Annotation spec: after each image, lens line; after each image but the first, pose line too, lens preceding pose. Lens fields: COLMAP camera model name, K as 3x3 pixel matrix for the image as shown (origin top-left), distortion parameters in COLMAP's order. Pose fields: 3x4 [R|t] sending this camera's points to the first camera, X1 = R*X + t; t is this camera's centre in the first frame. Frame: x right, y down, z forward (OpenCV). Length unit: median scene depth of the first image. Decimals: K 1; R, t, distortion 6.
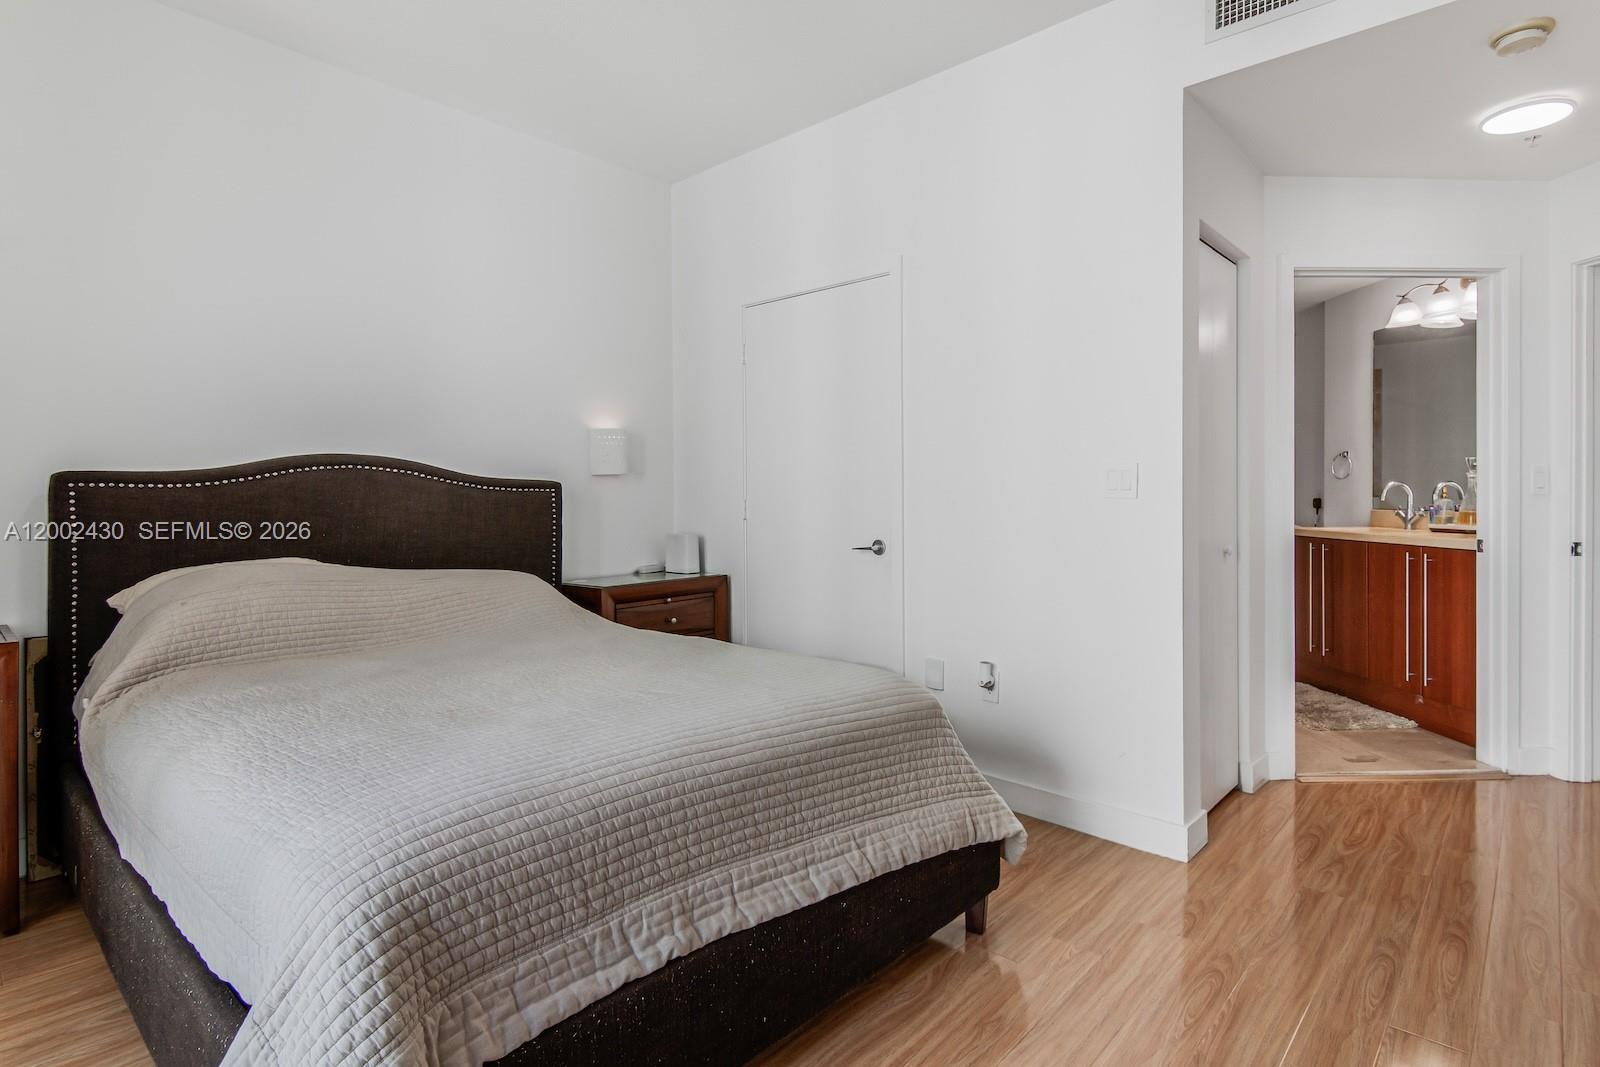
lens RADIAL K [[824.6, 0, 807.0], [0, 824.6, 502.7], [0, 0, 1]] dist [-0.004071, -0.001290]
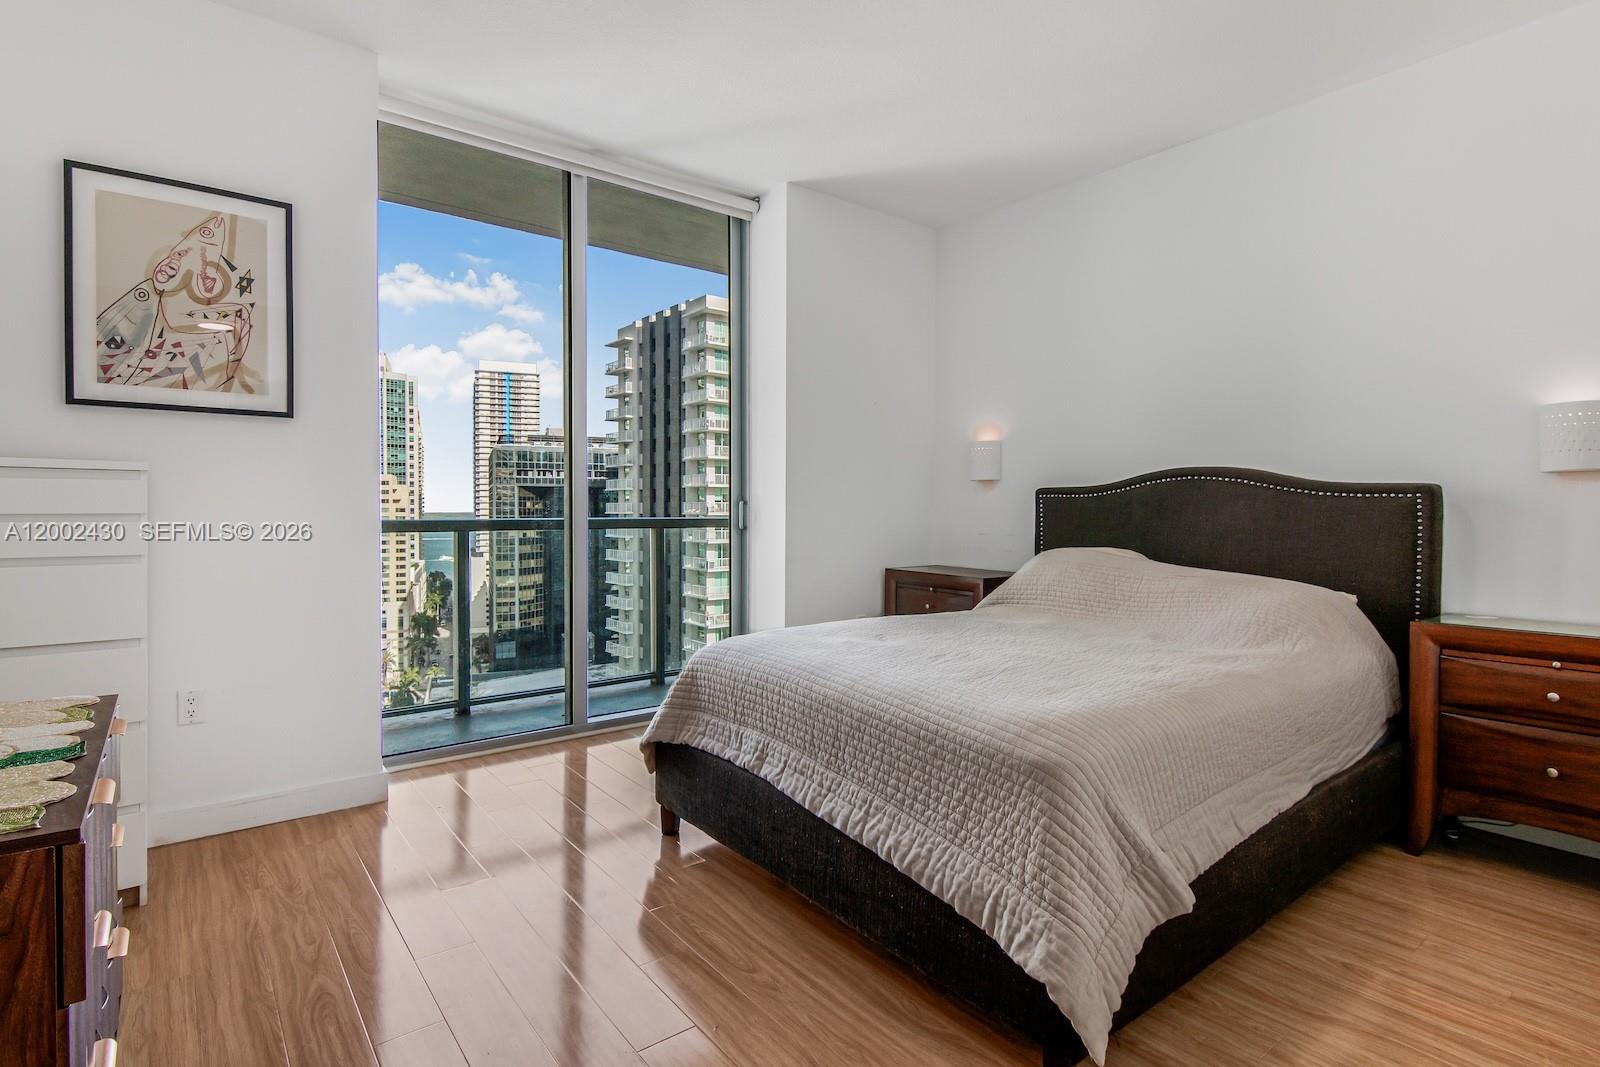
lens RADIAL K [[794.9, 0, 800.0], [0, 794.9, 533.5], [0, 0, 1]] dist [-0.001061, -0.000225]
pose [[-0.176972, 0.033986, -0.983629, 1.107922], [-0.010592, 0.999280, 0.036433, 0.000609], [0.984159, 0.016867, -0.176485, 1.075021]]
